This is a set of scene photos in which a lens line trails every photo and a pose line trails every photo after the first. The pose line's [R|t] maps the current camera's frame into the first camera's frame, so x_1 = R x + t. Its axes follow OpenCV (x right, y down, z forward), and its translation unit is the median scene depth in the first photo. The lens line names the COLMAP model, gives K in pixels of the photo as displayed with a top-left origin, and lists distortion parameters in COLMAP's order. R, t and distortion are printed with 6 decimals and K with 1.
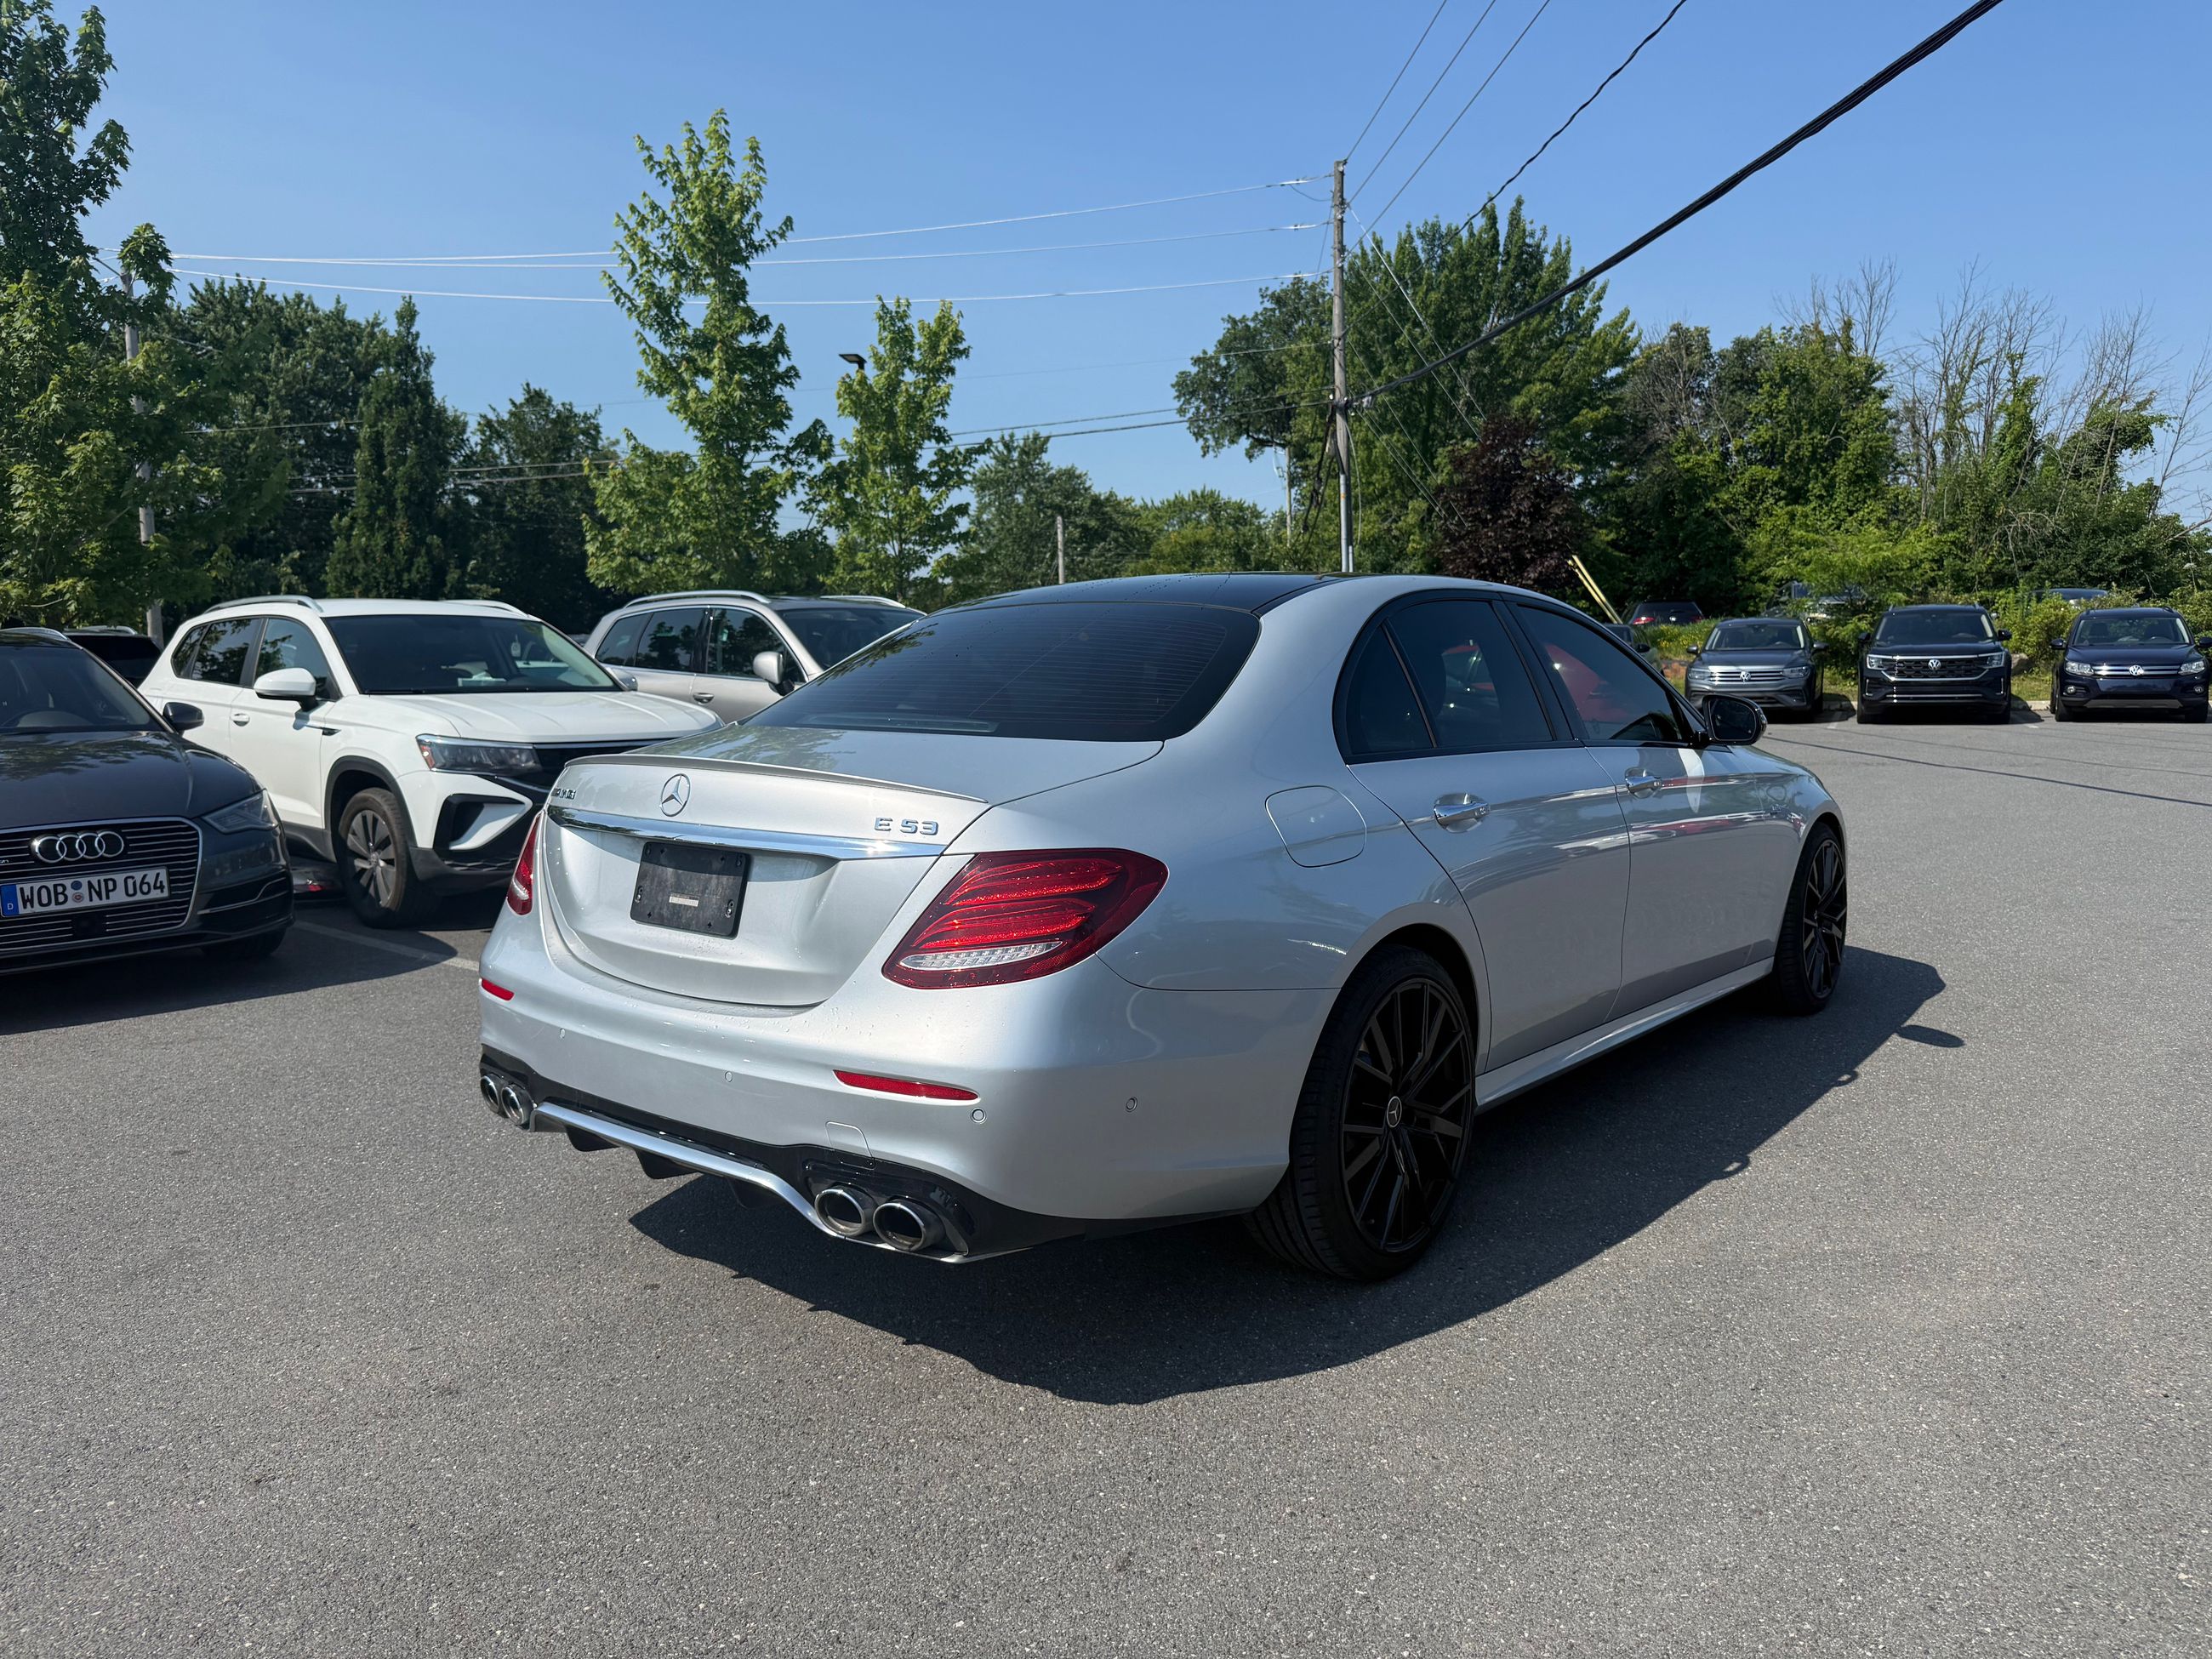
lens RADIAL K [[1603.0, 0, 1137.2], [0, 1603.0, 885.5], [0, 0, 1]] dist [0.009825, -0.031166]
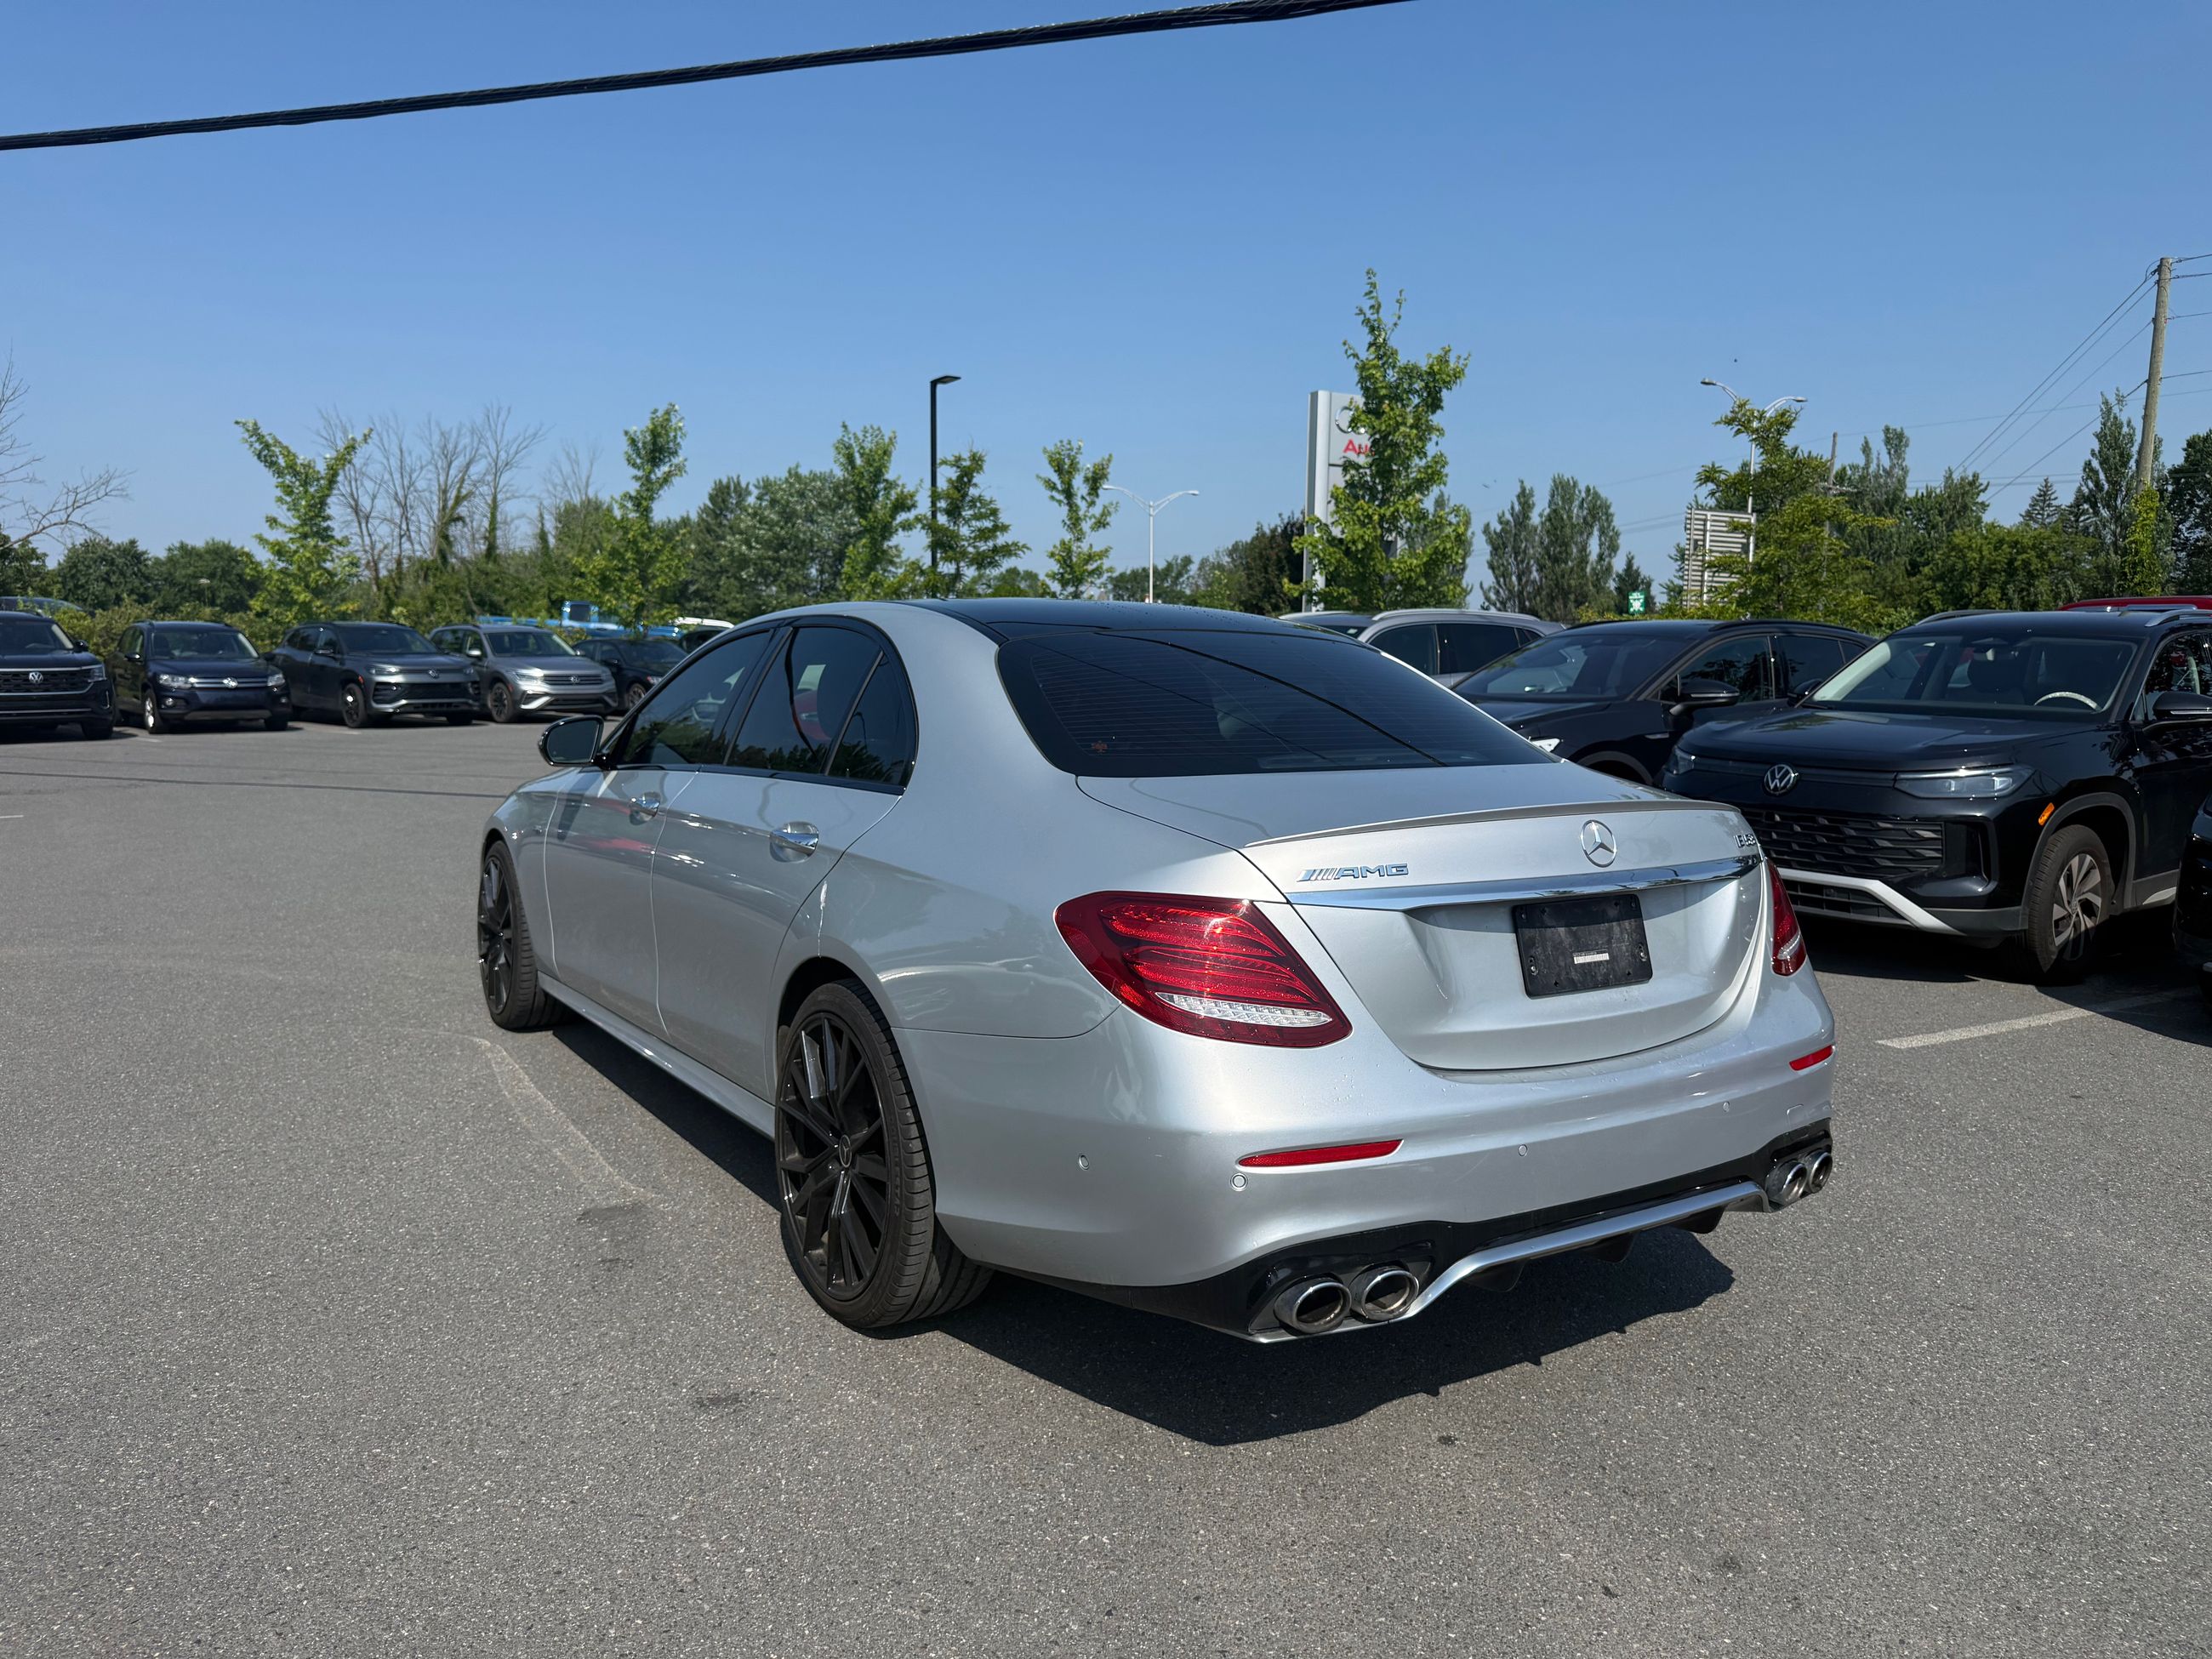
lens RADIAL K [[1603.0, 0, 1113.1], [0, 1603.0, 830.0], [0, 0, 1]] dist [0.009825, -0.031166]
pose [[0.271887, -0.076832, 0.959257, -0.116861], [0.113363, 0.992424, 0.047358, -0.013084], [-0.955629, 0.095869, 0.278537, 0.093453]]
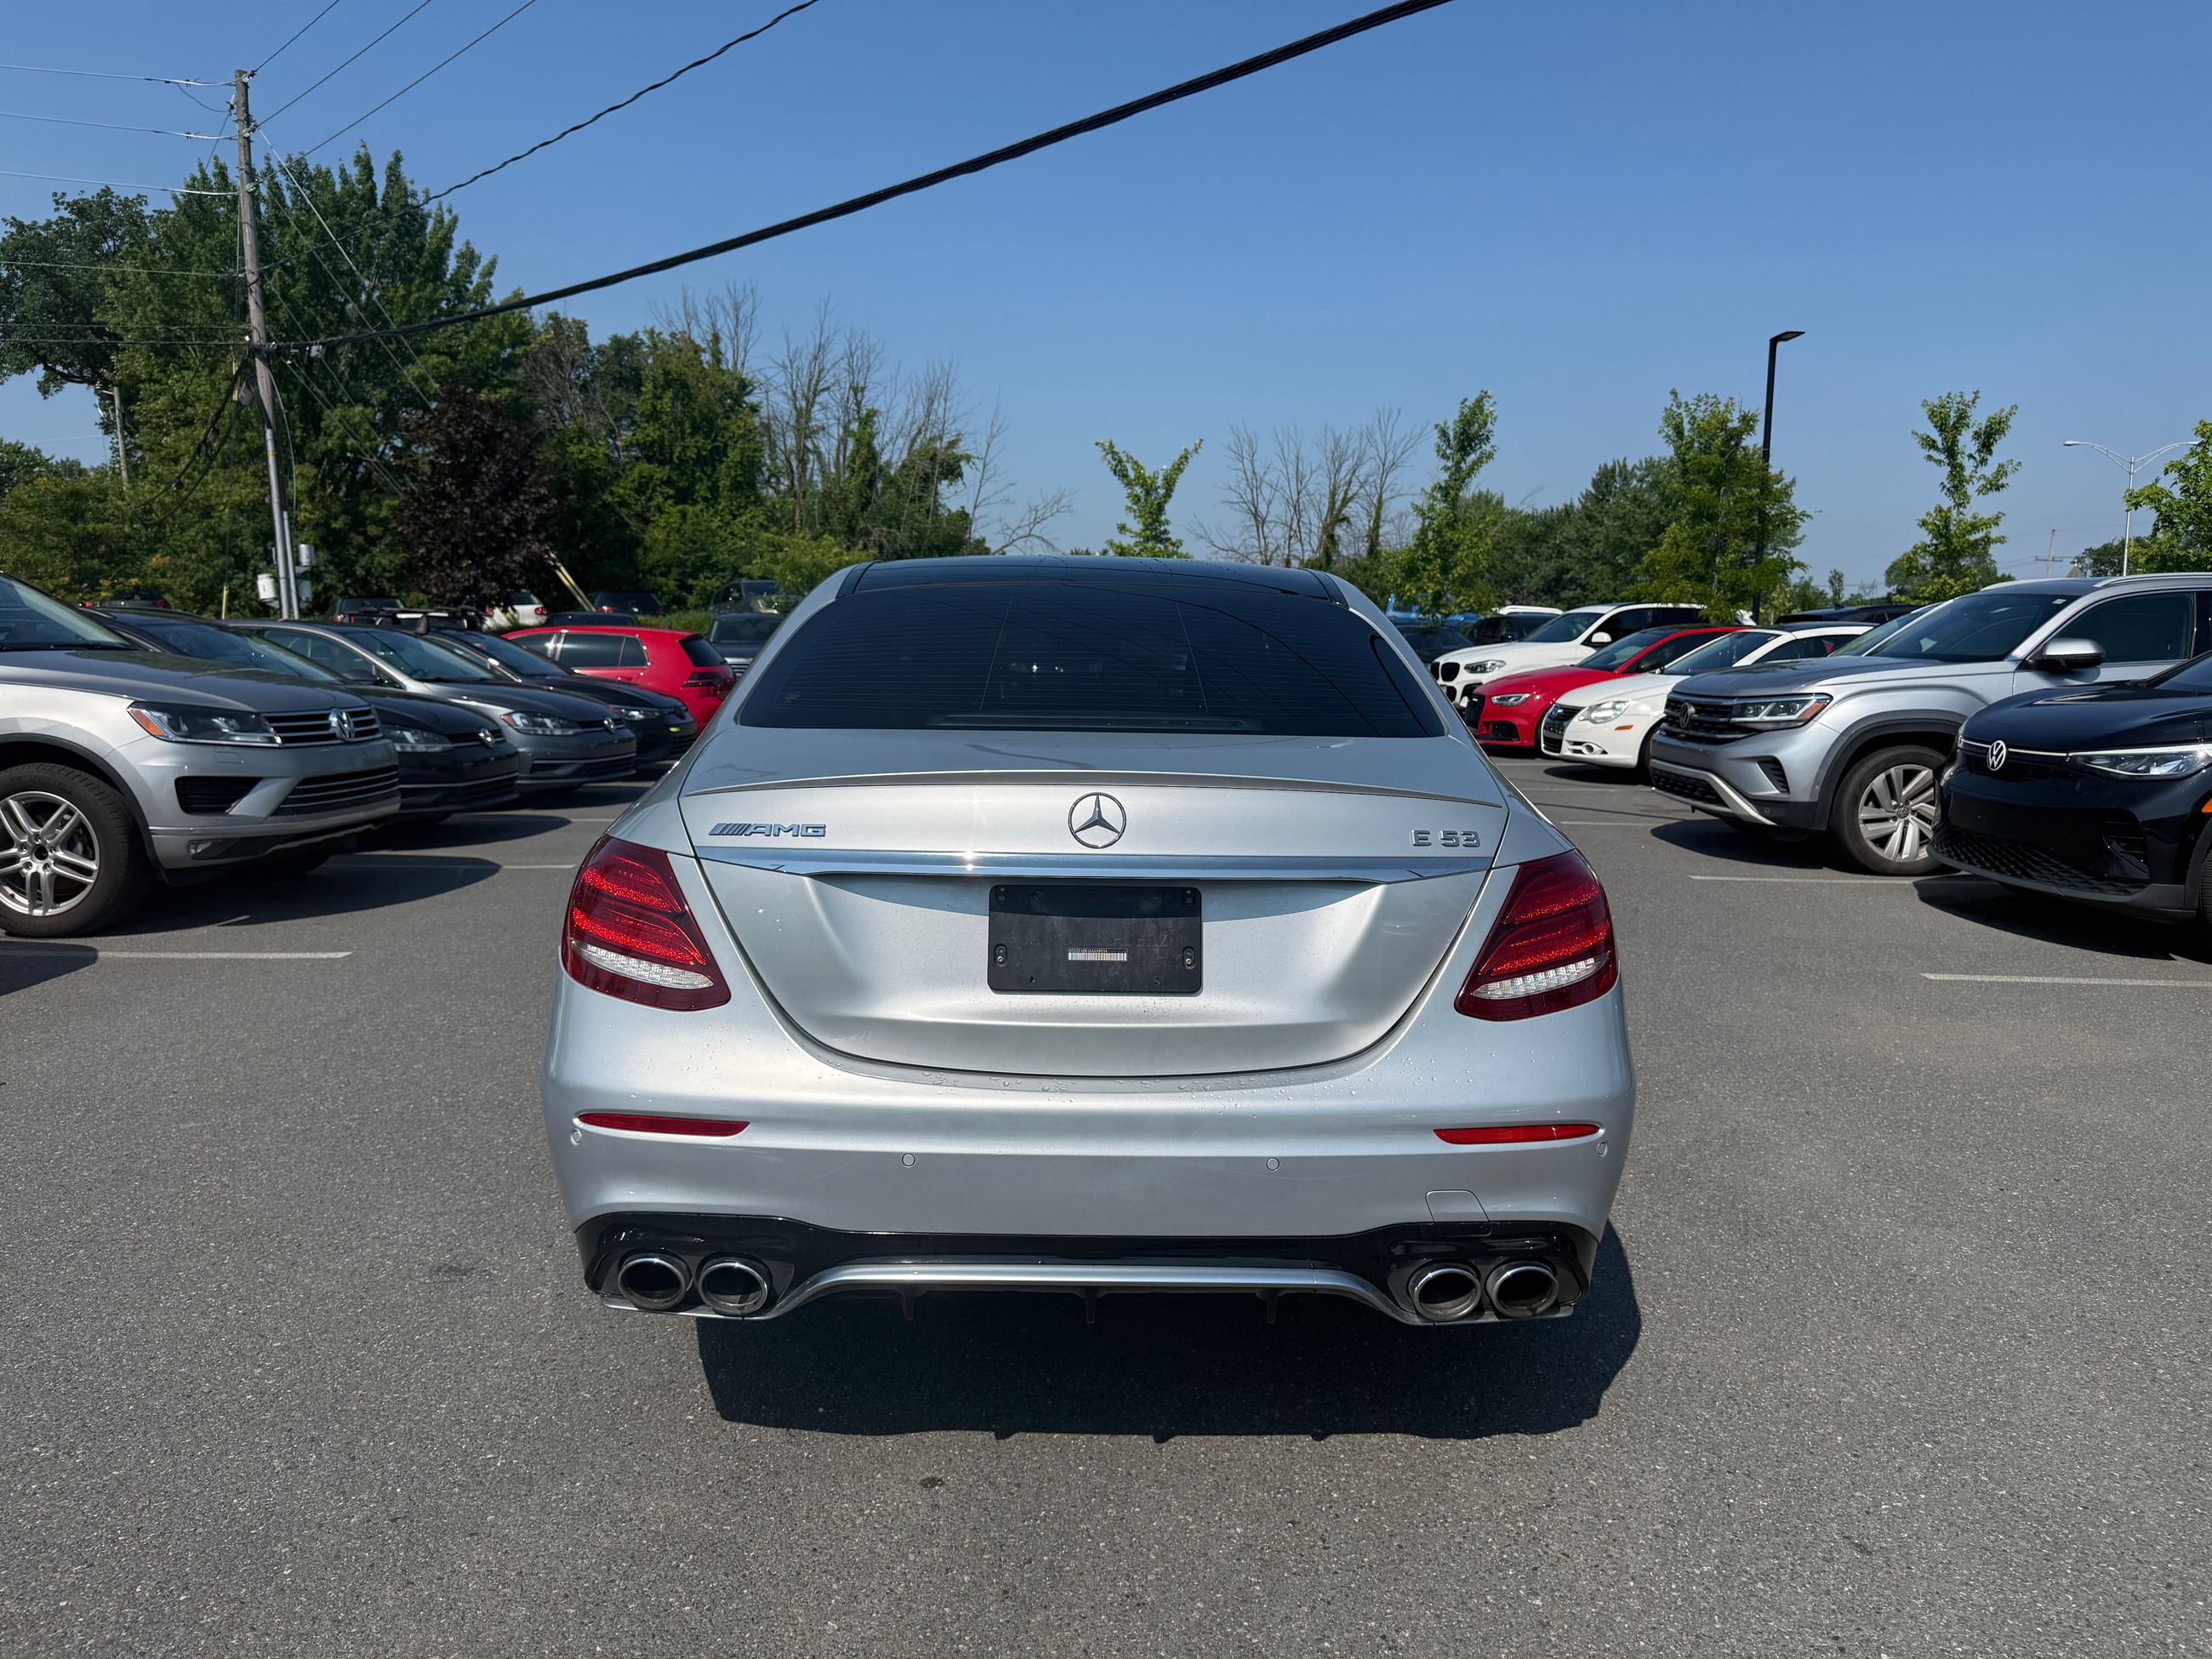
lens RADIAL K [[1603.0, 0, 1111.5], [0, 1603.0, 834.6], [0, 0, 1]] dist [0.009825, -0.031166]
pose [[0.757673, -0.051428, 0.650605, -0.072840], [0.067535, 0.997717, 0.000217, -0.004530], [-0.649131, 0.043774, 0.759416, 0.037880]]
